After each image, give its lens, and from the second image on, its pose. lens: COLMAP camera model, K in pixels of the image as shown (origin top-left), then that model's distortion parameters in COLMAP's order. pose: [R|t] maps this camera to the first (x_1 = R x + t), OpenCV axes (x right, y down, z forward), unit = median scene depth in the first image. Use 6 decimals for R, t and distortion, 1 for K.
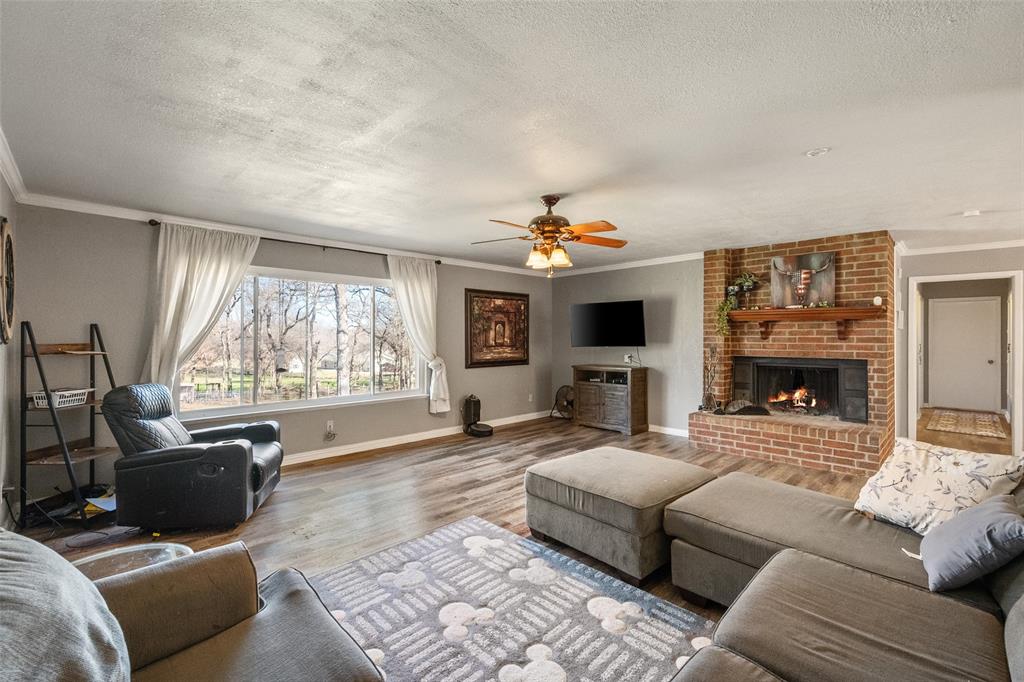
lens RADIAL K [[447.8, 0, 511.0], [0, 447.8, 334.4], [0, 0, 1]] dist [-0.000030, -0.000201]
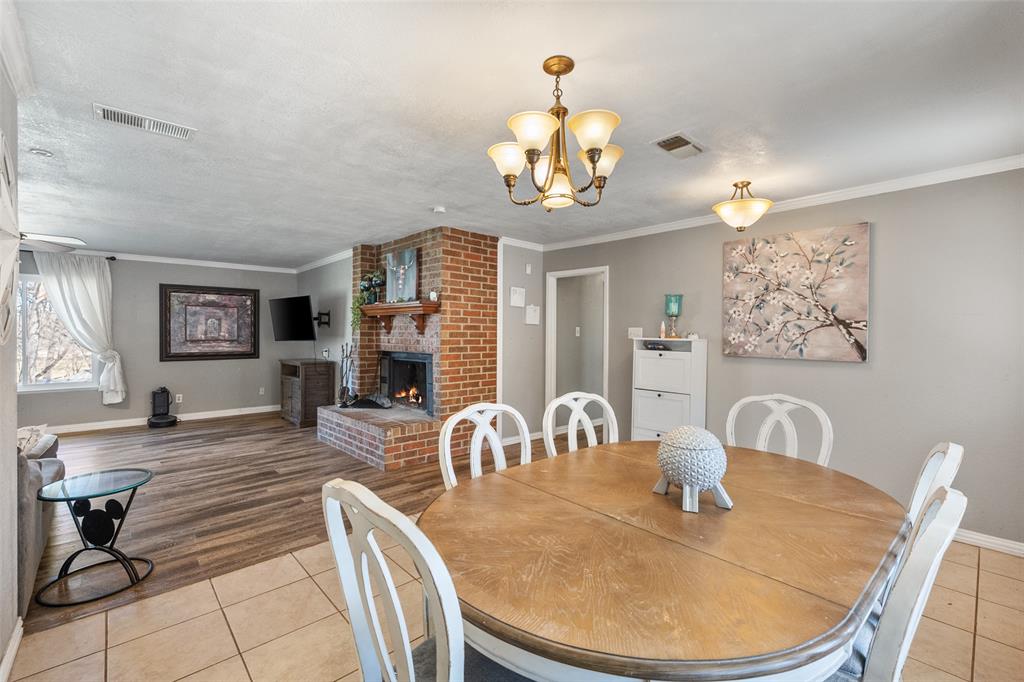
lens RADIAL K [[447.8, 0, 511.0], [0, 447.8, 334.4], [0, 0, 1]] dist [-0.000030, -0.000201]
pose [[0.999637, 0.003852, -0.026658, 0.773669], [-0.003613, 0.999953, 0.008985, 0.001670], [0.026691, -0.008886, 0.999604, -0.007429]]
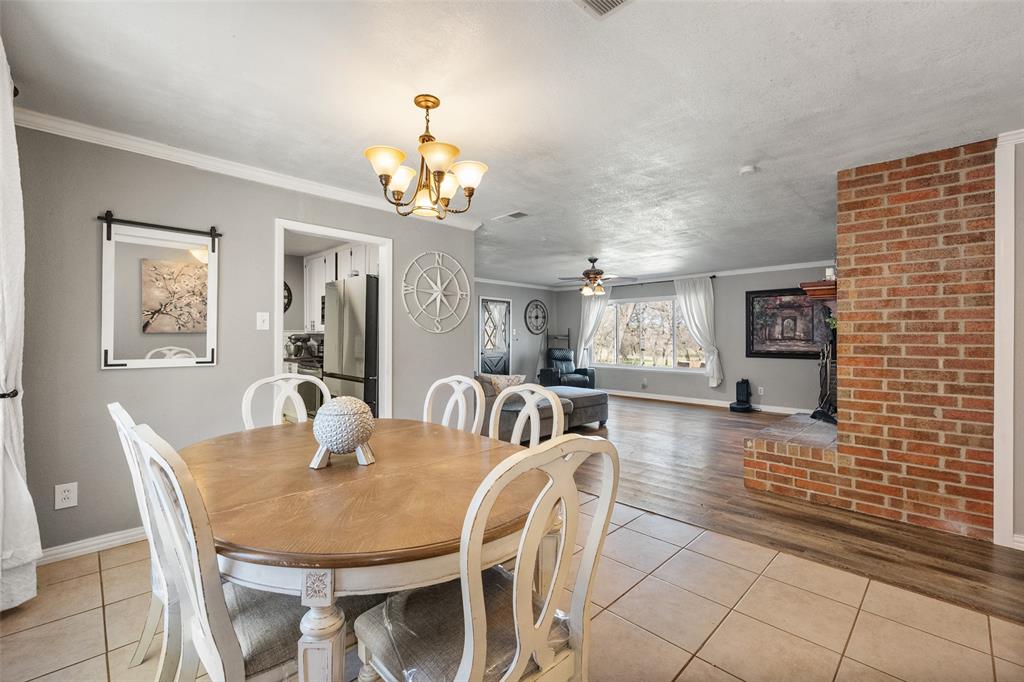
lens RADIAL K [[447.8, 0, 511.0], [0, 447.8, 334.4], [0, 0, 1]] dist [-0.000030, -0.000201]
pose [[-0.002655, -0.006447, -0.999976, 1.183729], [0.005049, 0.999966, -0.006461, 0.019526], [0.999984, -0.005066, -0.002622, 0.382780]]
